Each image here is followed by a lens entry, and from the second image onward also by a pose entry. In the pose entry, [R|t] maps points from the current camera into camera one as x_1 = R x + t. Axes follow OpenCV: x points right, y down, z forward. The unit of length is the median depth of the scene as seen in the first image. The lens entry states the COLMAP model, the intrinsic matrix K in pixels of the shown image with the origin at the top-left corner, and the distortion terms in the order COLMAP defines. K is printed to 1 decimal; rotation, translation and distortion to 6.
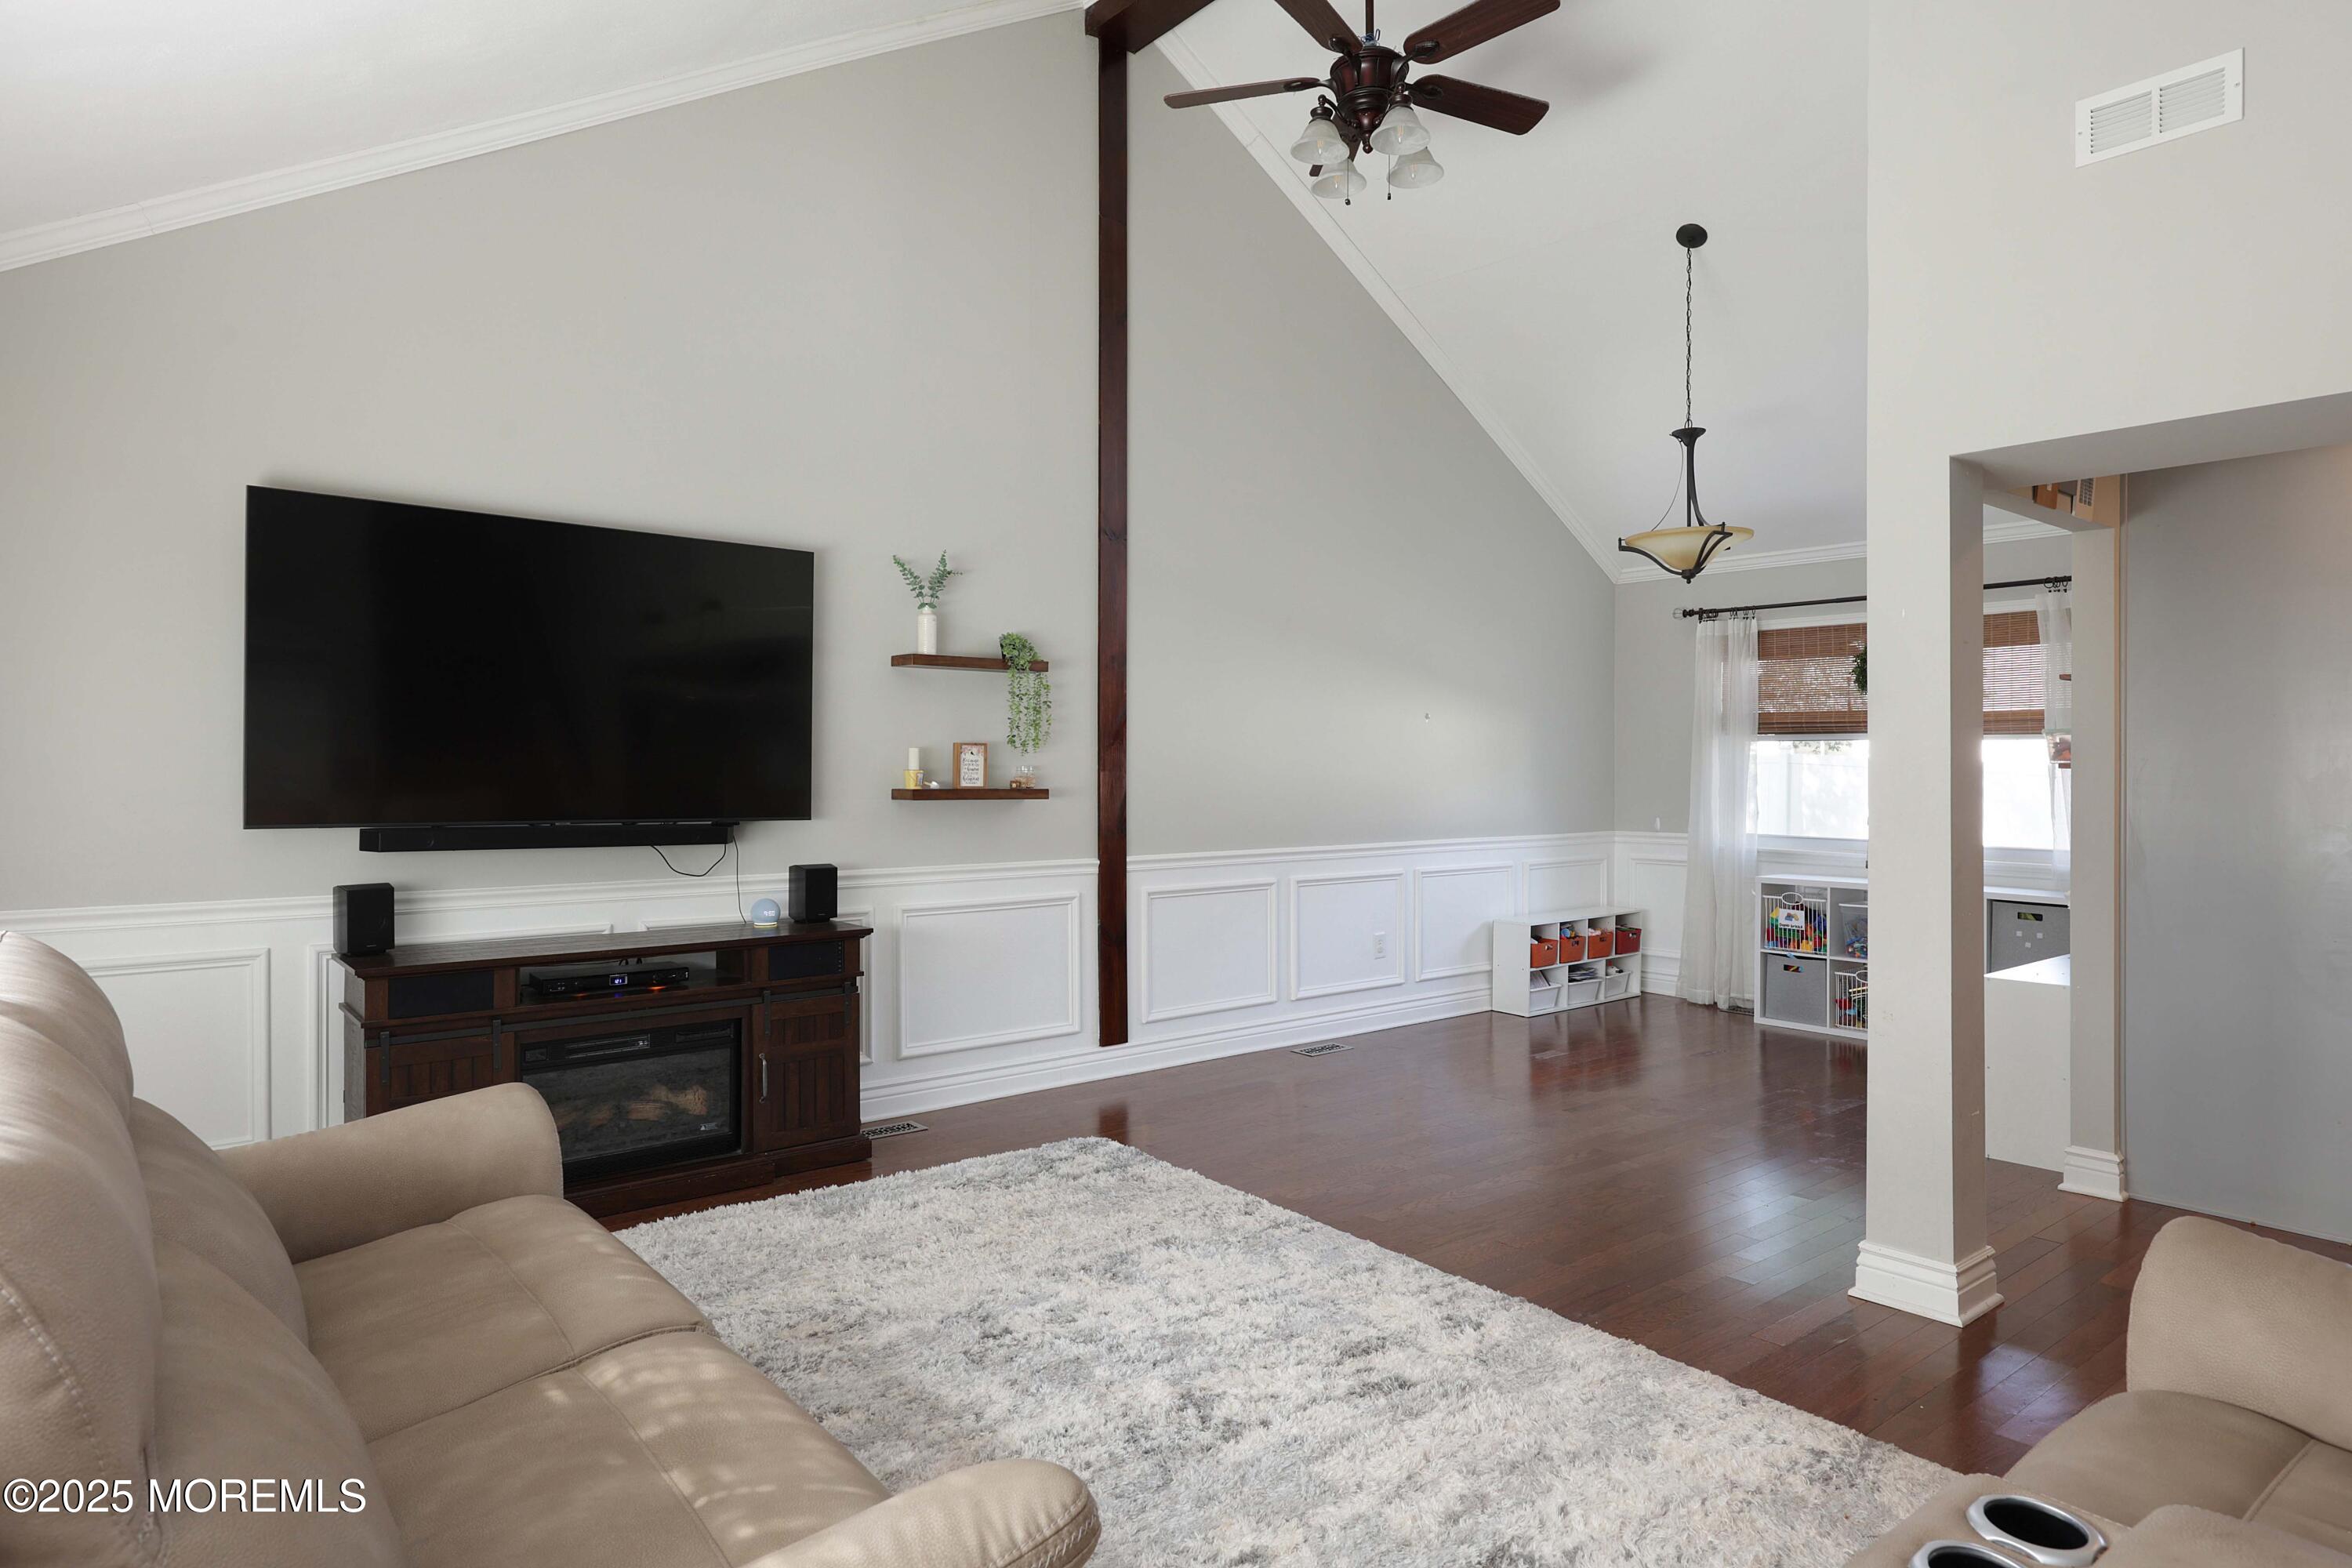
lens RADIAL K [[1349.0, 0, 1214.1], [0, 1349.0, 787.6], [0, 0, 1]] dist [0.005371, -0.001754]
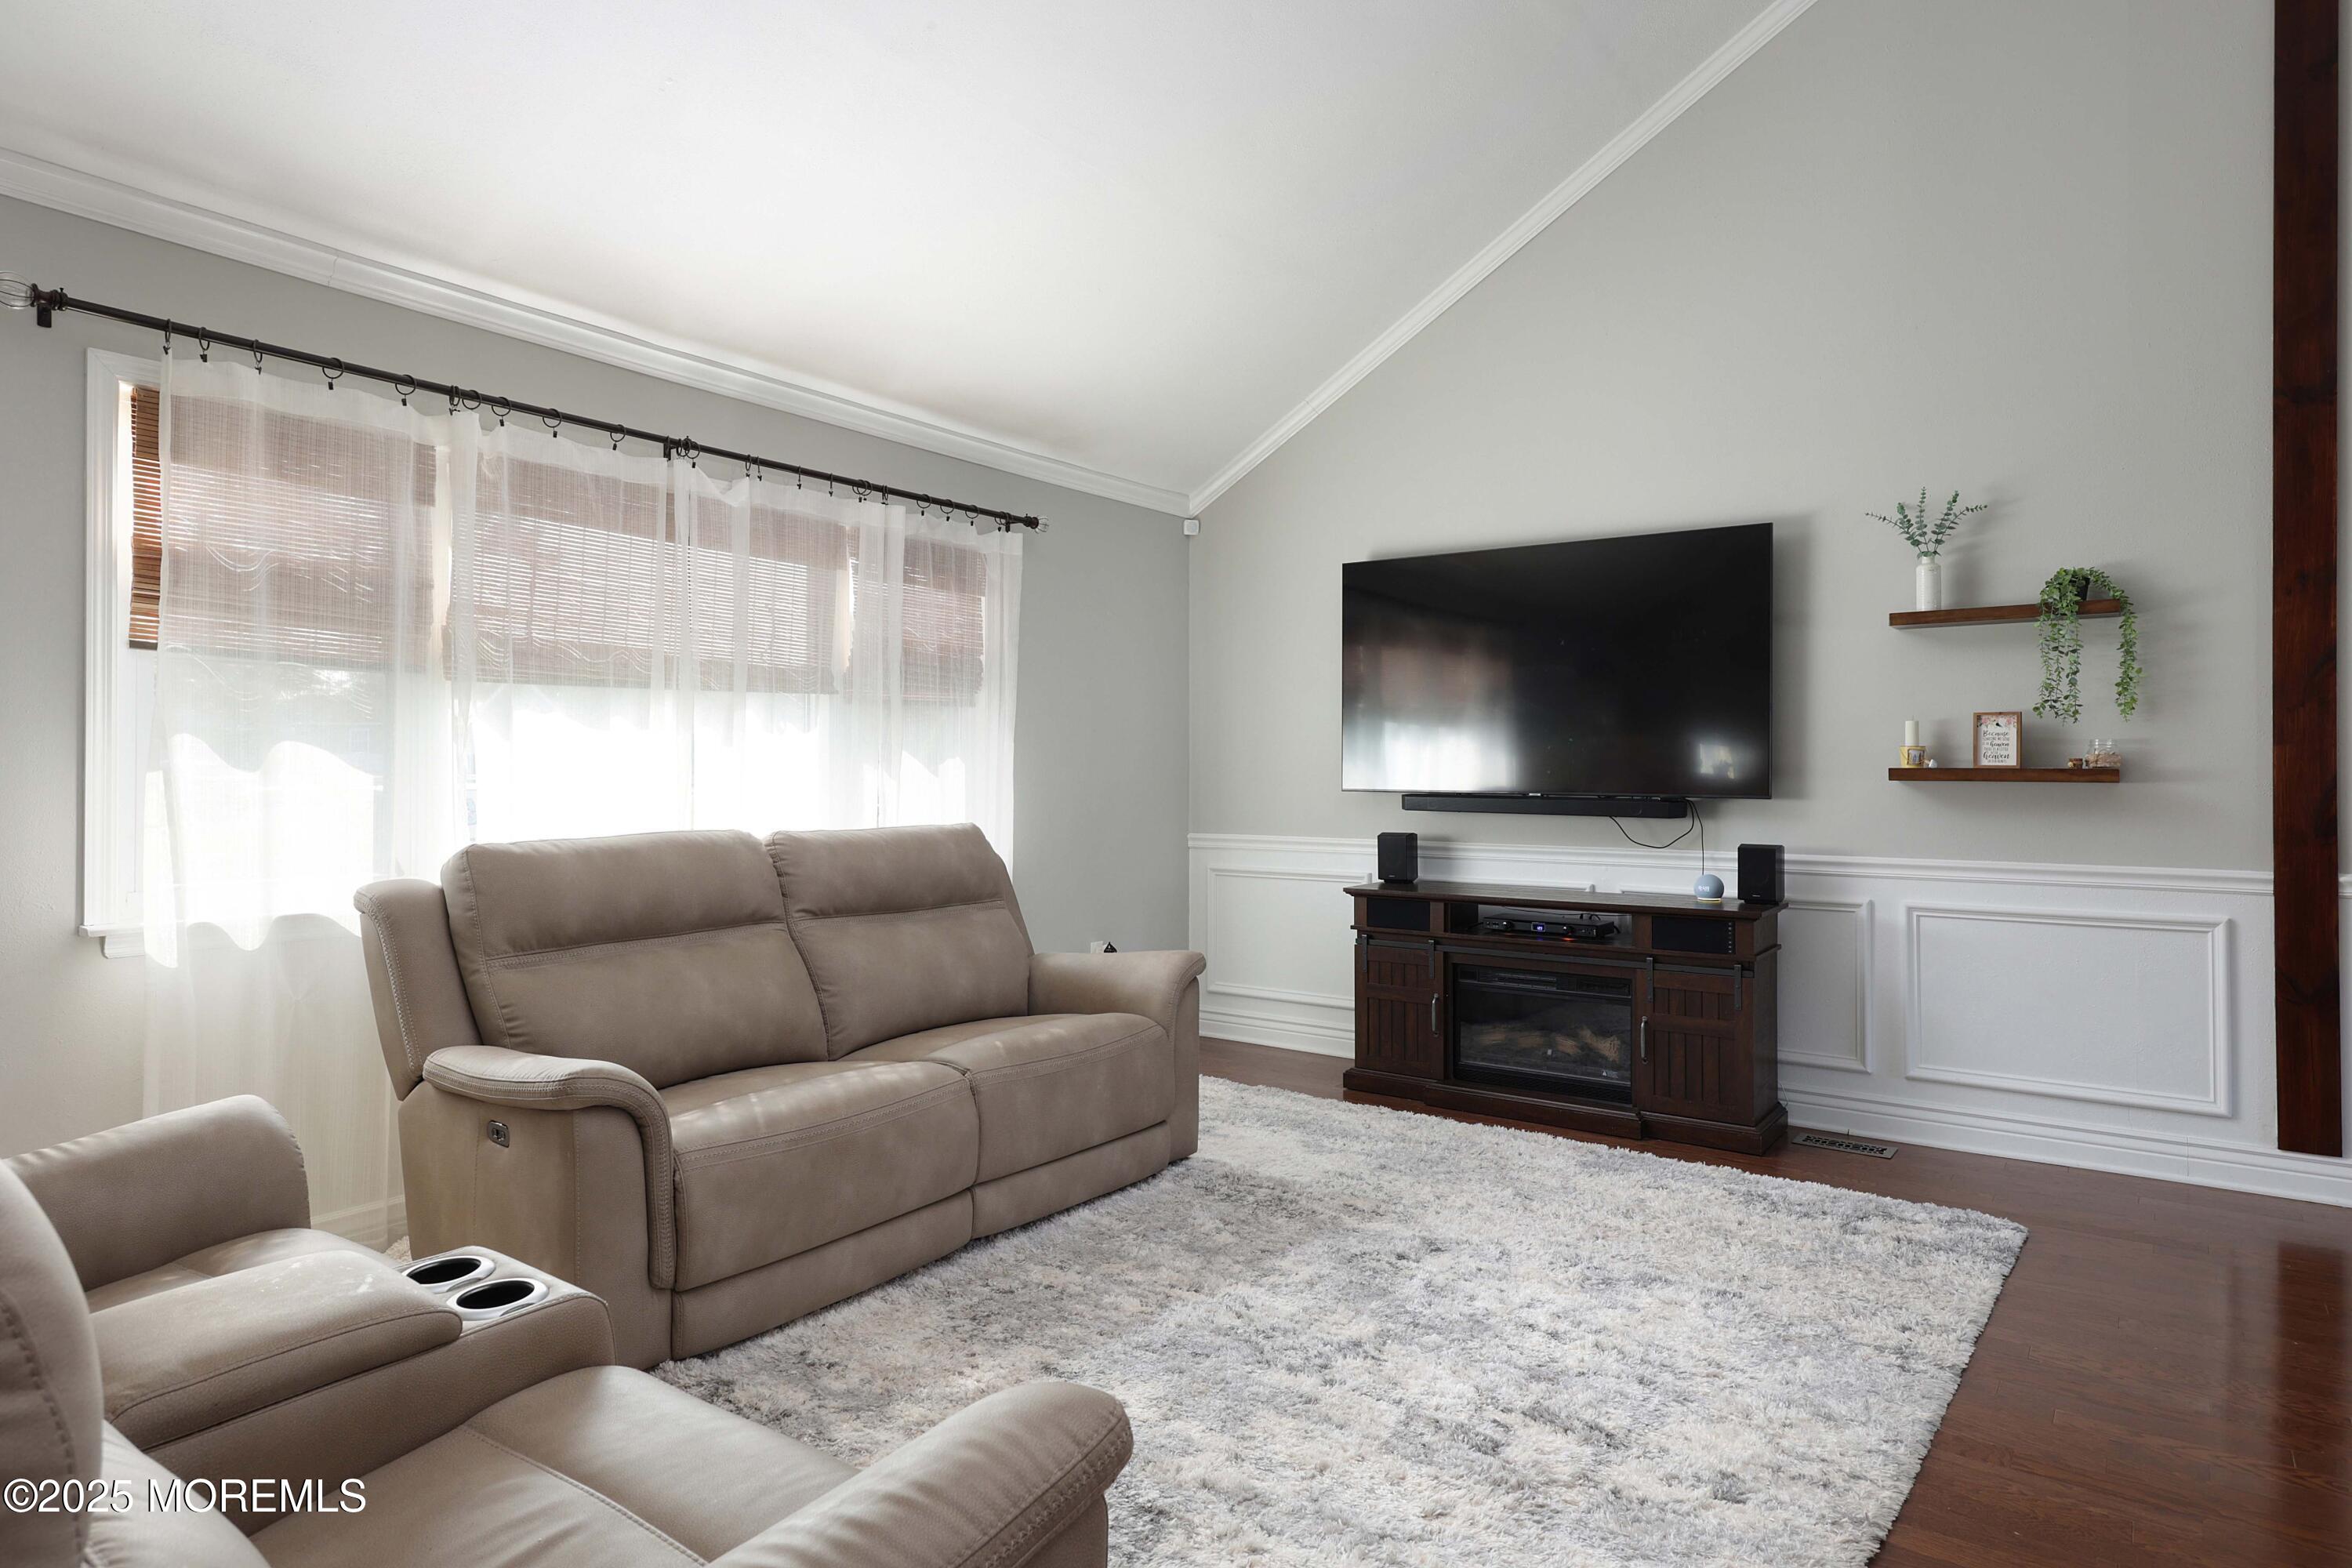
lens RADIAL K [[1349.0, 0, 1179.3], [0, 1349.0, 765.4], [0, 0, 1]] dist [0.005371, -0.001754]
pose [[0.222618, -0.009130, -0.974863, 0.456704], [-0.009529, 0.999888, -0.011541, 0.012146], [0.974859, 0.011858, 0.222506, 0.304556]]
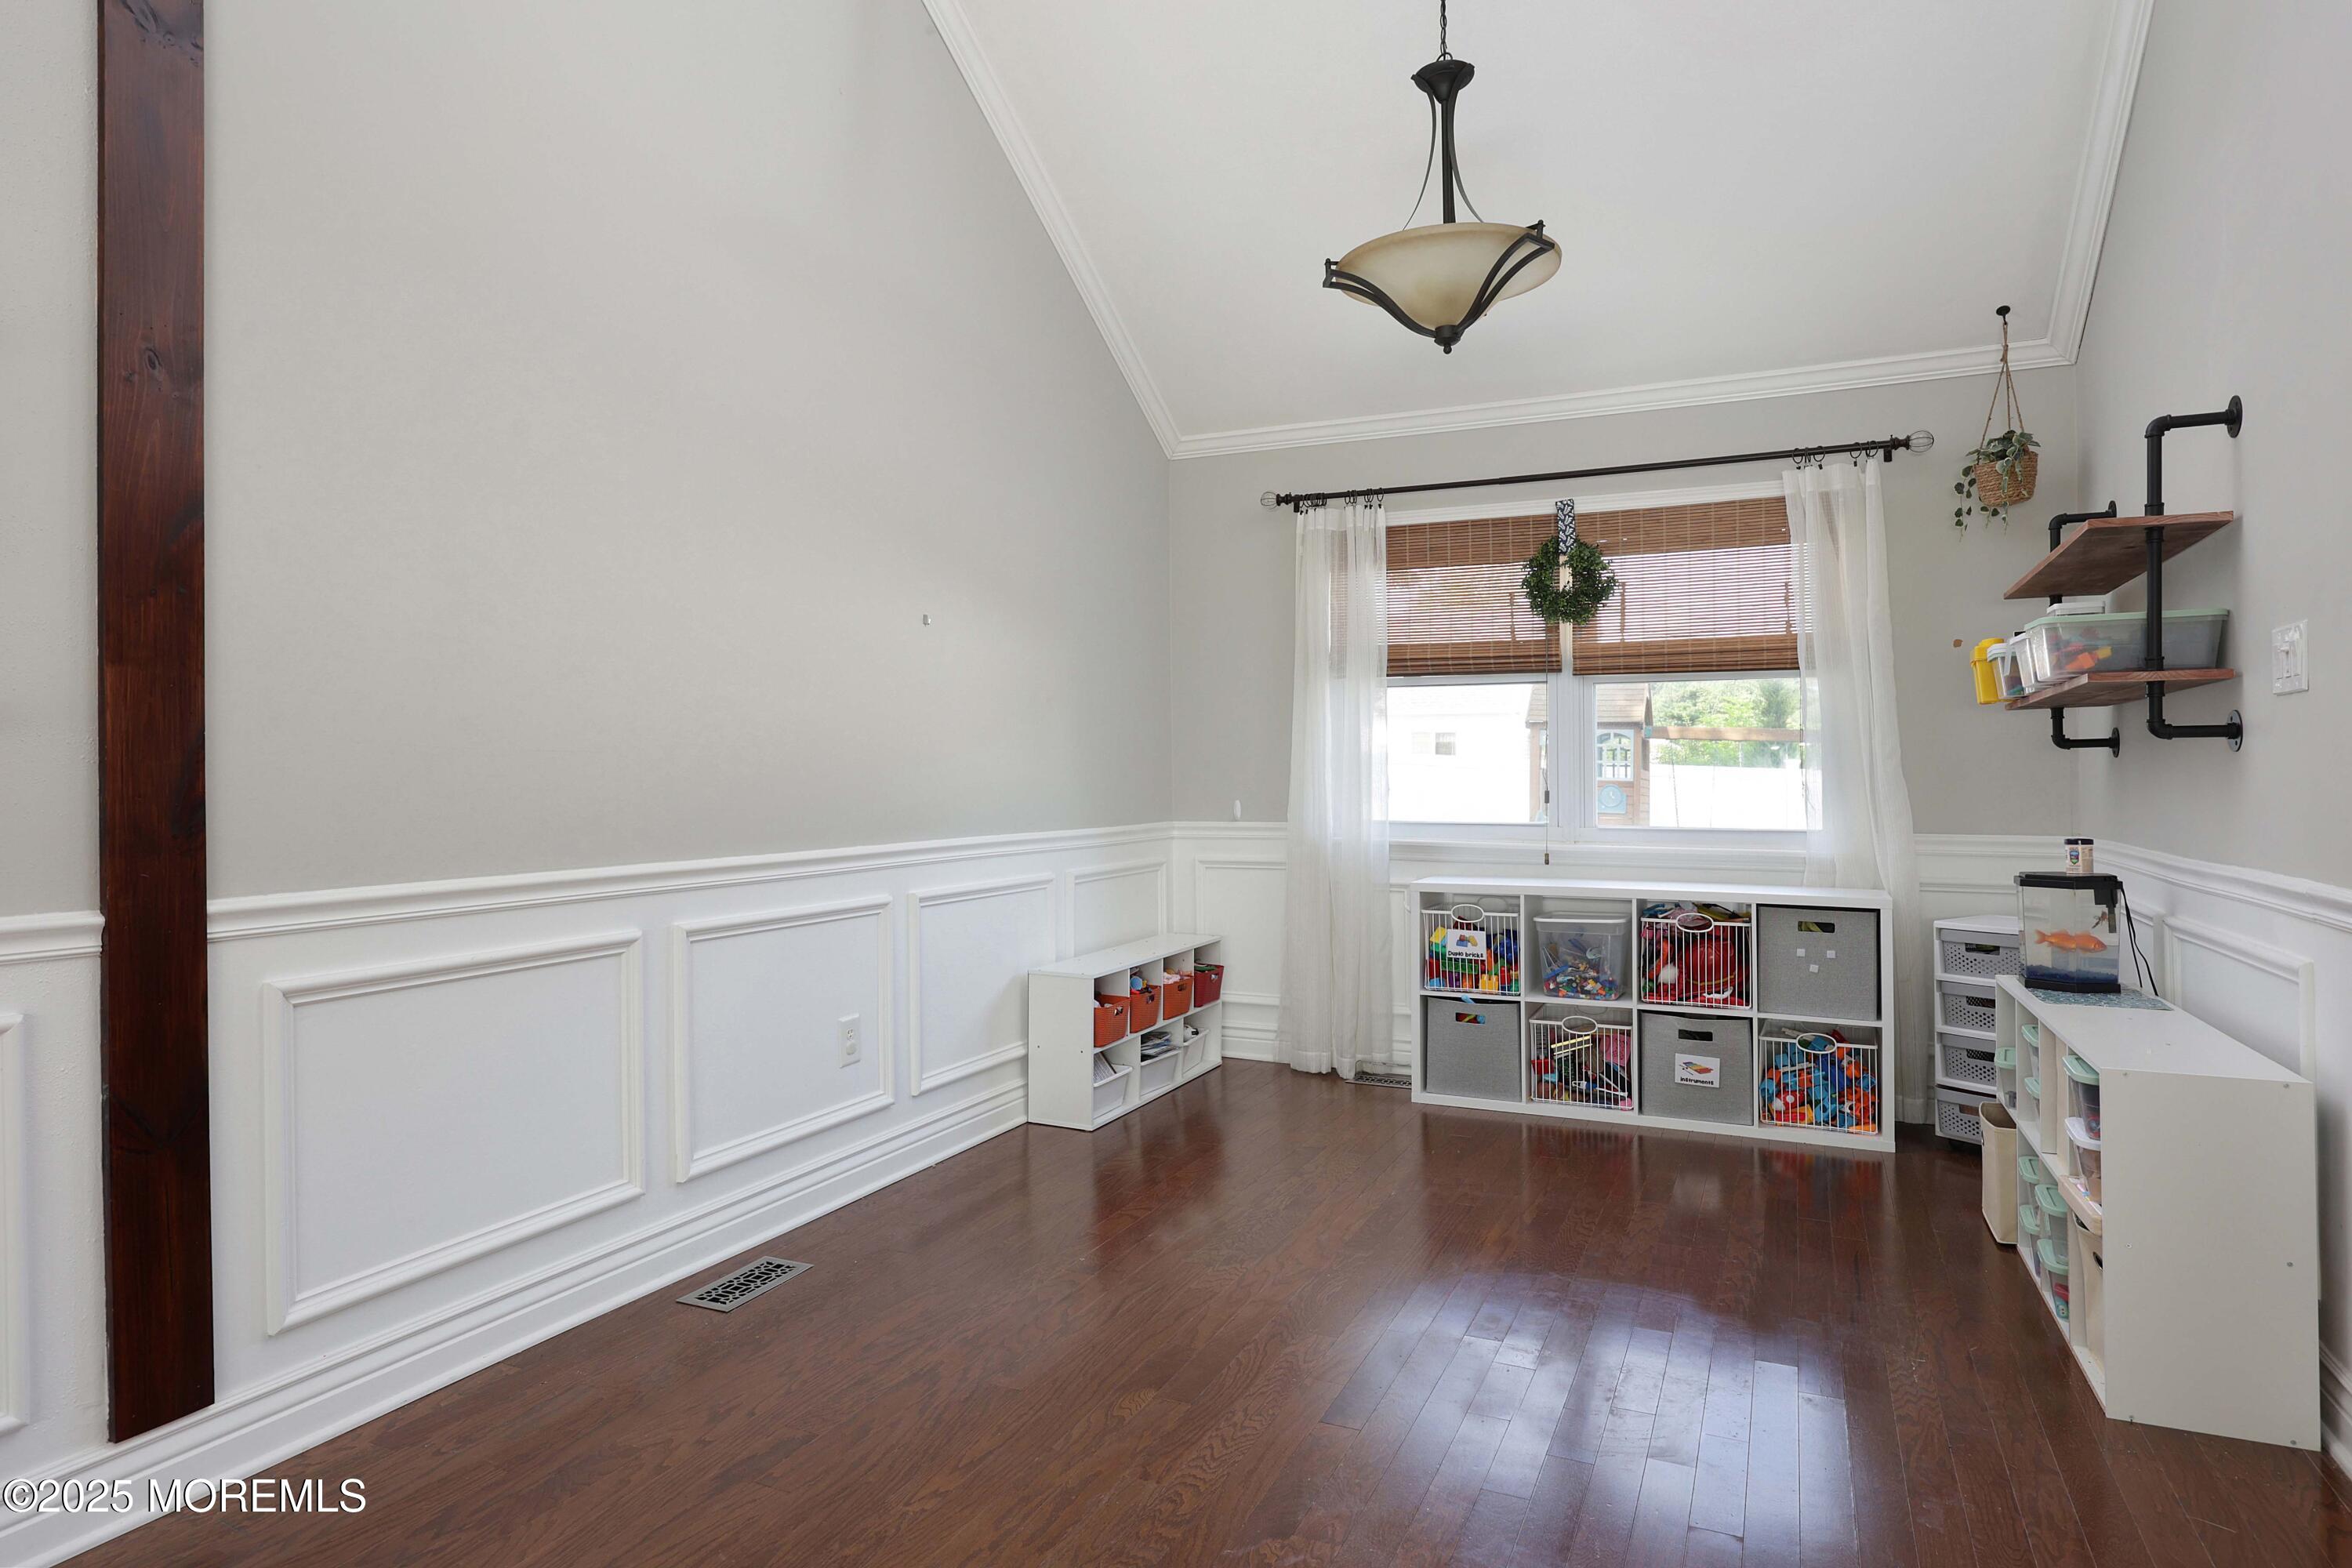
lens RADIAL K [[1349.0, 0, 1168.3], [0, 1349.0, 768.1], [0, 0, 1]] dist [0.005371, -0.001754]
pose [[0.913097, -0.004560, 0.407716, 0.025139], [0.013030, 0.999753, -0.017998, 0.025288], [-0.407533, 0.021746, 0.912931, 0.557870]]
